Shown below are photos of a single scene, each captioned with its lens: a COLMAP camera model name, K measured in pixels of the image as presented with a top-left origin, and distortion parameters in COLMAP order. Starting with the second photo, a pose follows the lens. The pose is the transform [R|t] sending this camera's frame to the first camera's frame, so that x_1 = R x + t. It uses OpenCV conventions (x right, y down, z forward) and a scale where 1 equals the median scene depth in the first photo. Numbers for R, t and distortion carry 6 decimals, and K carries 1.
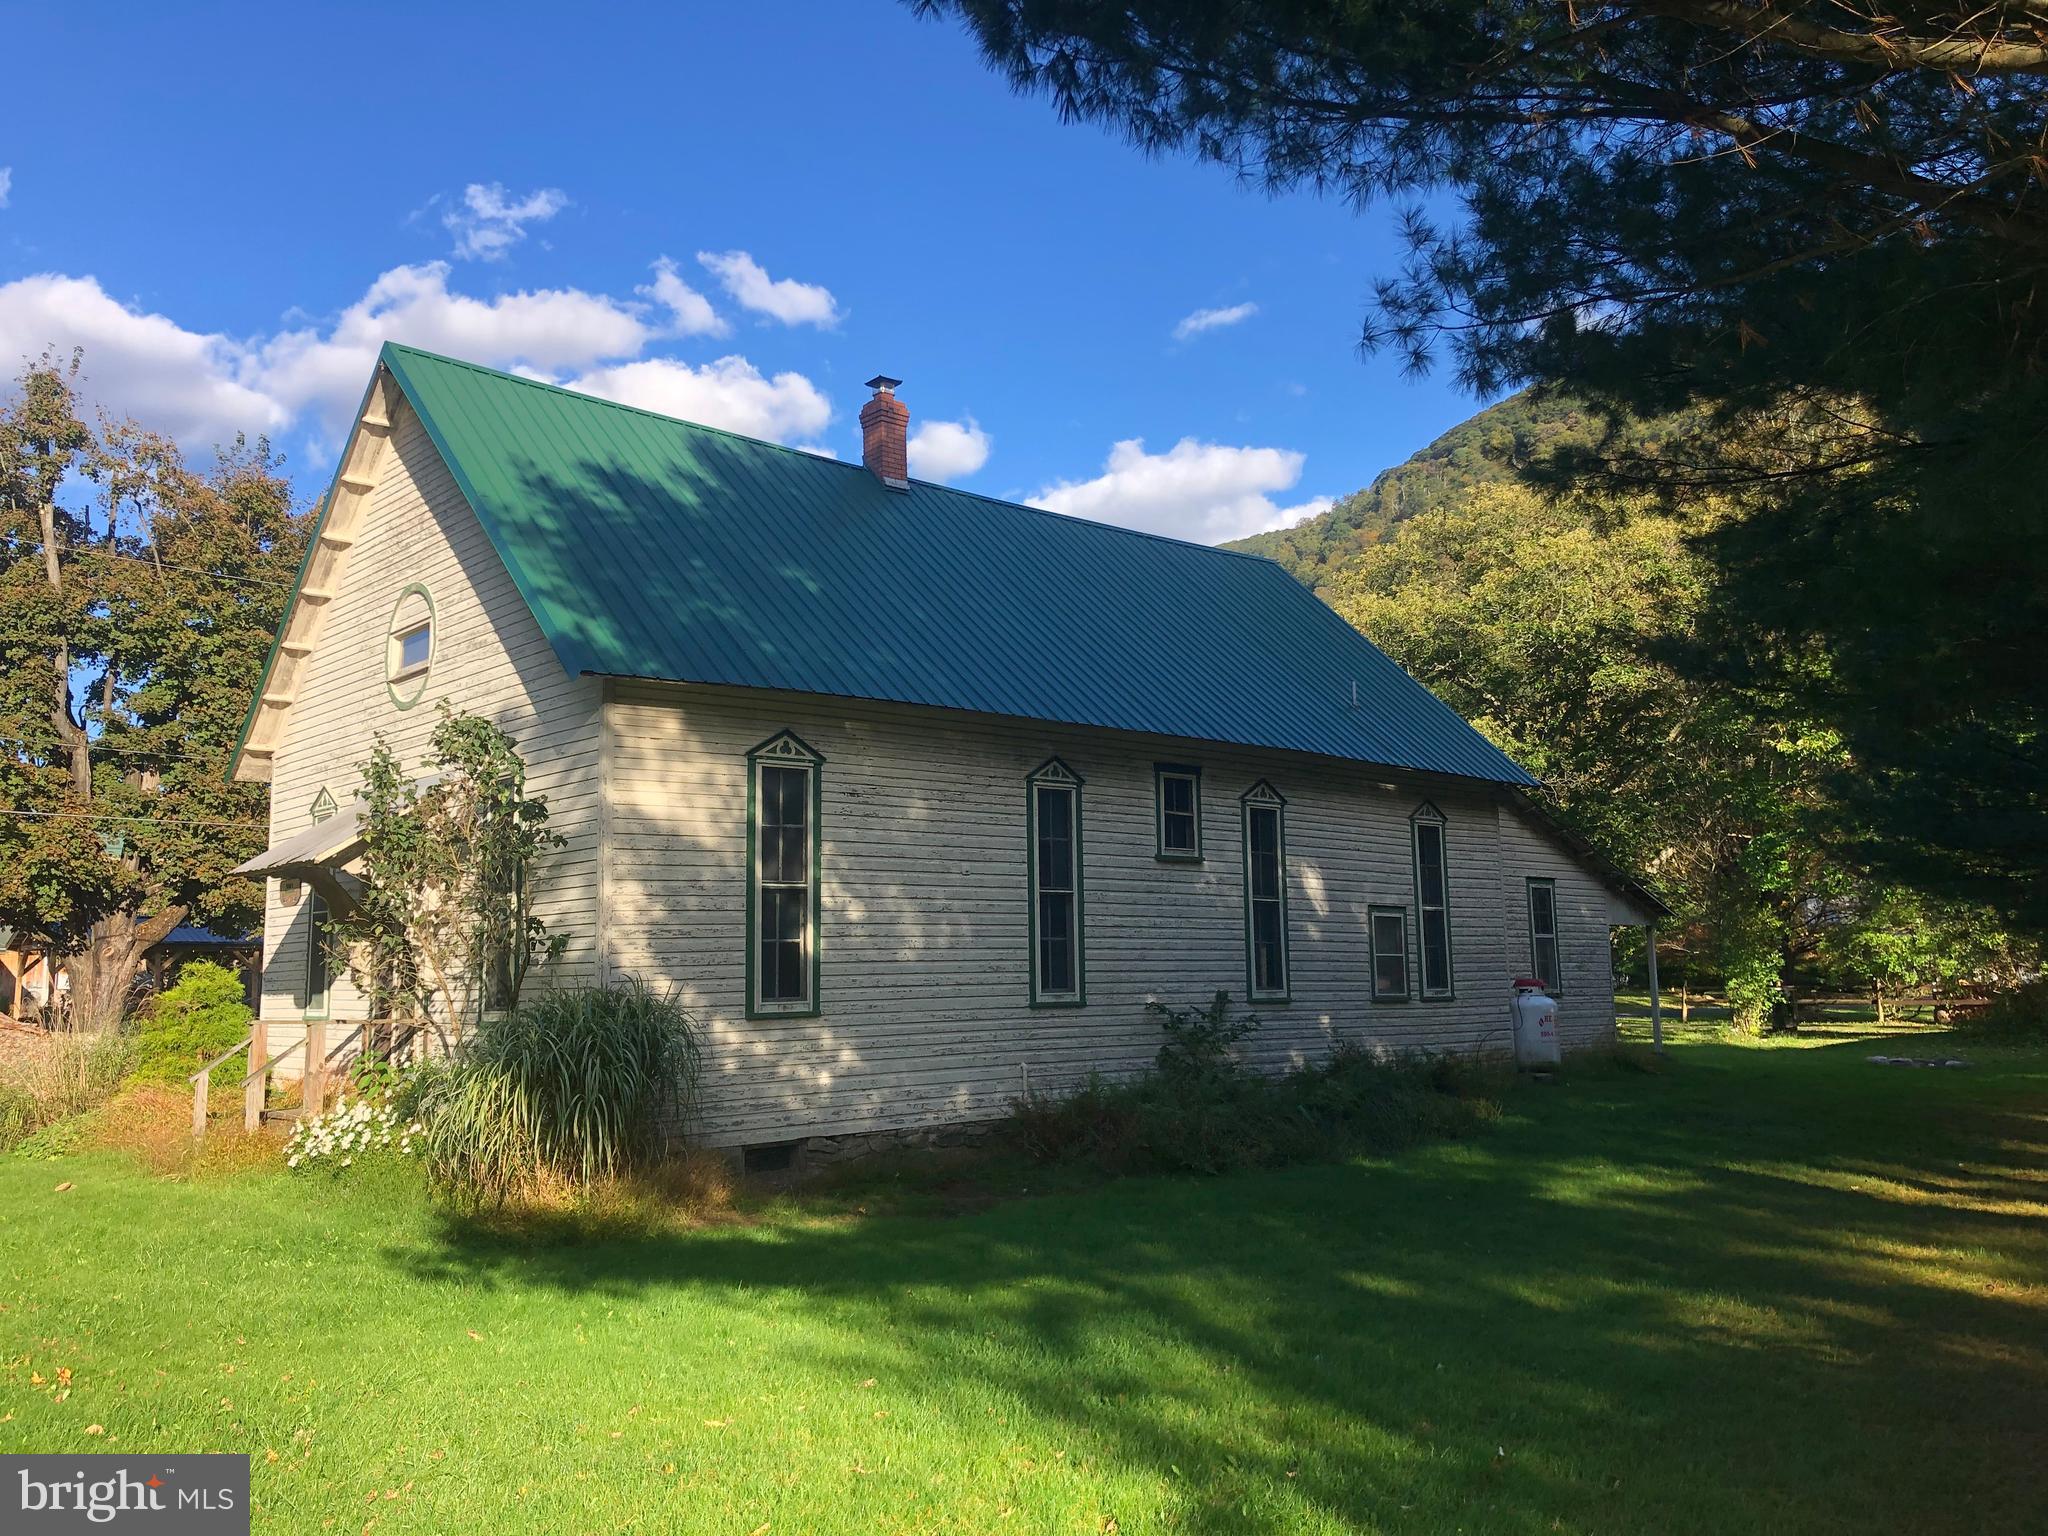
lens RADIAL K [[1640.7, 0, 1026.0], [0, 1640.7, 756.9], [0, 0, 1]] dist [0.029107, -0.047058]
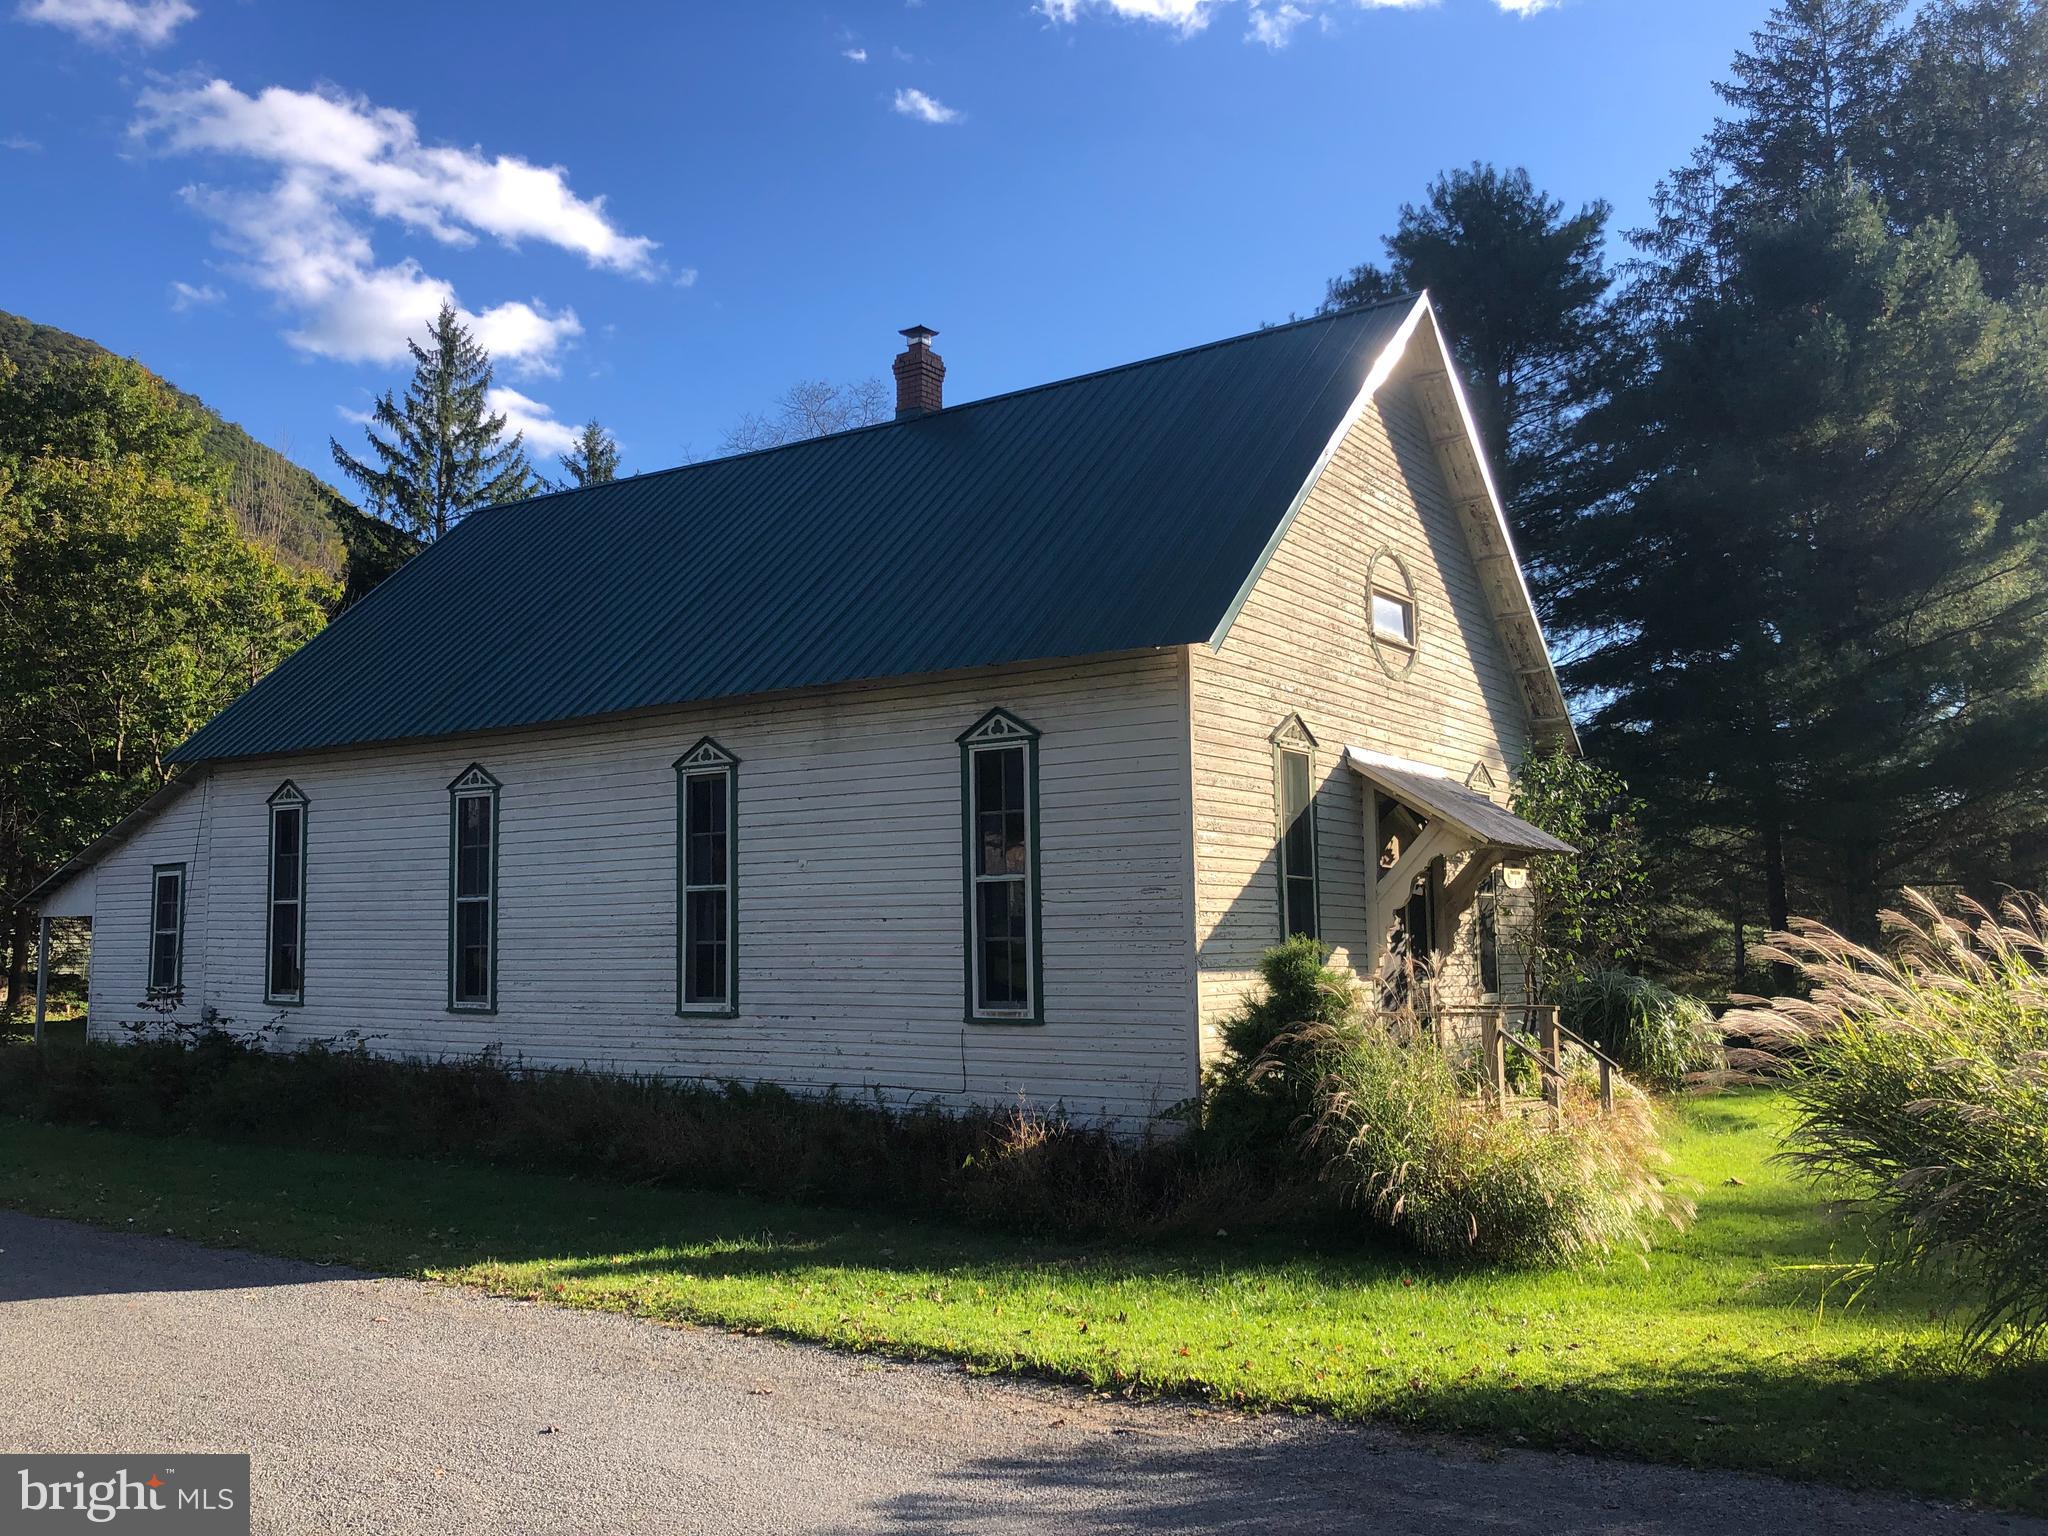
lens RADIAL K [[1640.7, 0, 999.5], [0, 1640.7, 750.9], [0, 0, 1]] dist [0.029107, -0.047058]
pose [[0.225124, -0.102260, -0.968949, 0.895422], [0.120738, 0.989740, -0.076403, 0.093445], [0.966820, -0.099789, 0.235161, 0.932018]]
